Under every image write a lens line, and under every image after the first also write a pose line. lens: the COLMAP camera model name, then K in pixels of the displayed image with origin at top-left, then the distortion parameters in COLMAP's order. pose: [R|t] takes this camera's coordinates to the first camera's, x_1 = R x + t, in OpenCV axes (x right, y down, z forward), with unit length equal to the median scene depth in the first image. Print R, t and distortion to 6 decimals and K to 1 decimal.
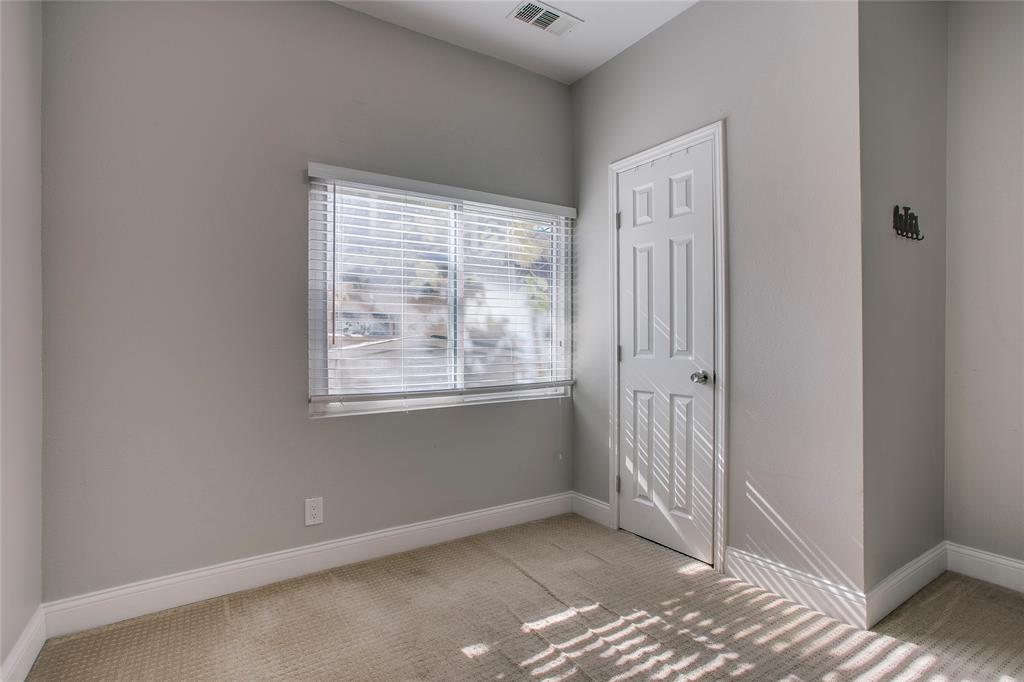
lens RADIAL K [[525.7, 0, 516.3], [0, 525.7, 341.4], [0, 0, 1]] dist [0.001857, 0.002576]
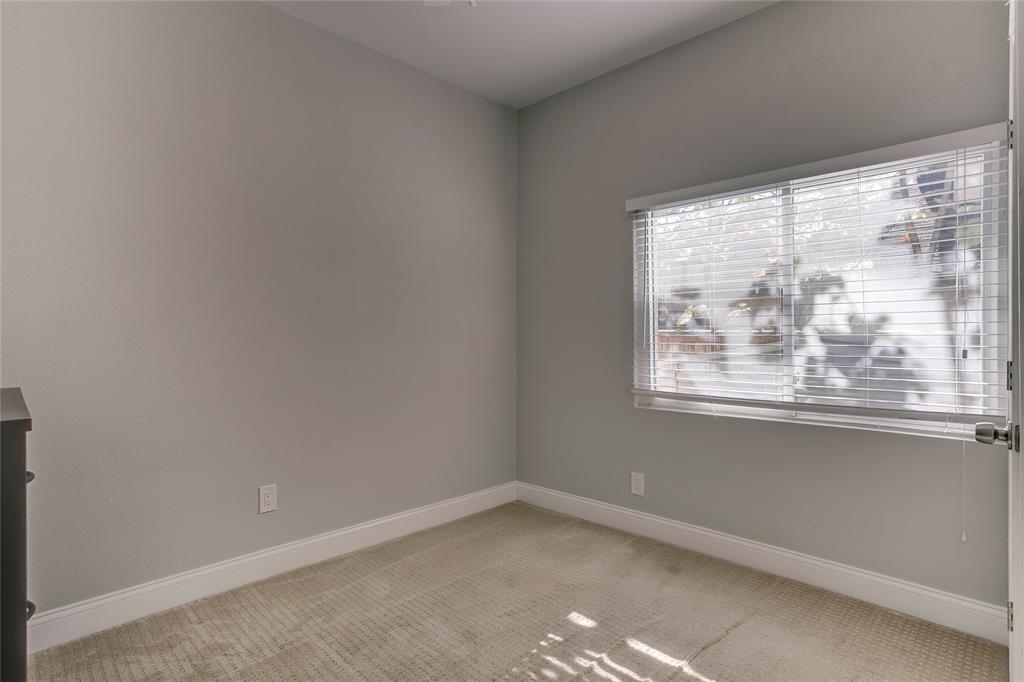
lens RADIAL K [[525.7, 0, 516.3], [0, 525.7, 337.2], [0, 0, 1]] dist [0.001857, 0.002576]
pose [[0.222607, 0.003866, -0.974901, 0.616769], [-0.007333, 0.999970, 0.002291, -0.014341], [0.974881, 0.006639, 0.222629, 0.378921]]
